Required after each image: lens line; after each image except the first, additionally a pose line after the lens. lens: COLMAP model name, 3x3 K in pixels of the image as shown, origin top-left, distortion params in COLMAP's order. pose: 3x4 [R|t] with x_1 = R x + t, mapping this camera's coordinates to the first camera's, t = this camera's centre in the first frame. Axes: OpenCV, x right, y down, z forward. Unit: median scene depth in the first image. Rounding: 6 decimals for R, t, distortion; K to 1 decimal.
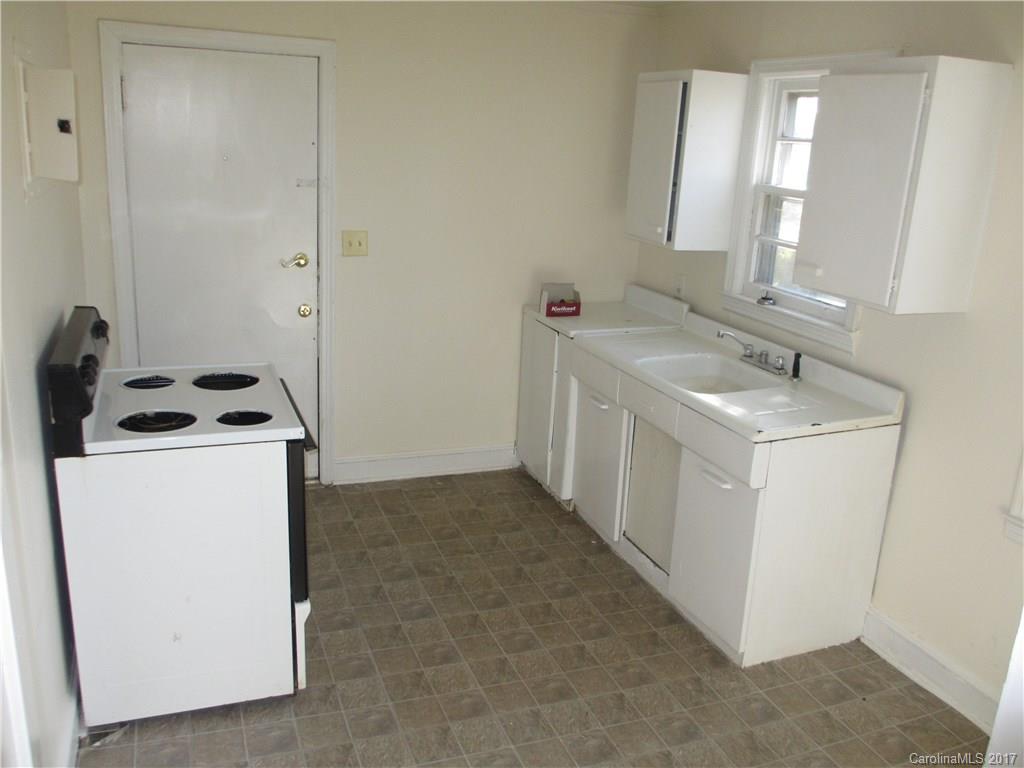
lens RADIAL K [[870.4, 0, 514.1], [0, 870.4, 381.7], [0, 0, 1]] dist [-0.016594, 0.011953]
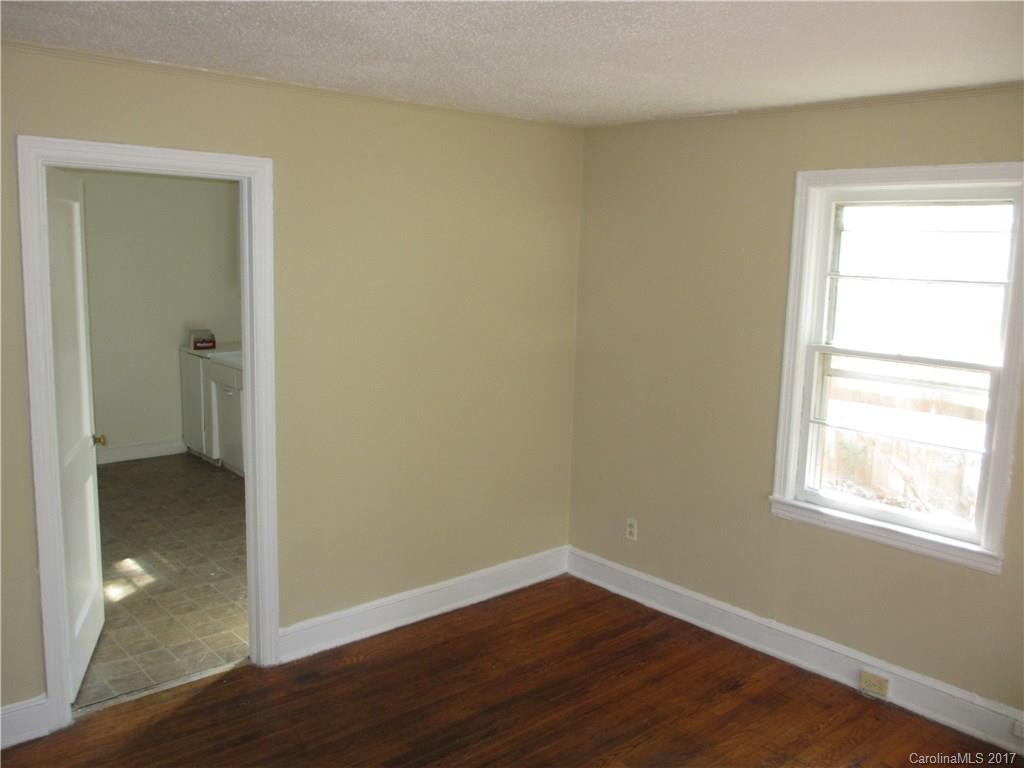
lens RADIAL K [[870.4, 0, 507.9], [0, 870.4, 390.2], [0, 0, 1]] dist [-0.016594, 0.011953]
pose [[0.939311, -0.081113, 0.333339, 0.040579], [0.115214, 0.989799, -0.083809, 0.207224], [-0.323140, 0.117128, 0.939075, -0.728897]]
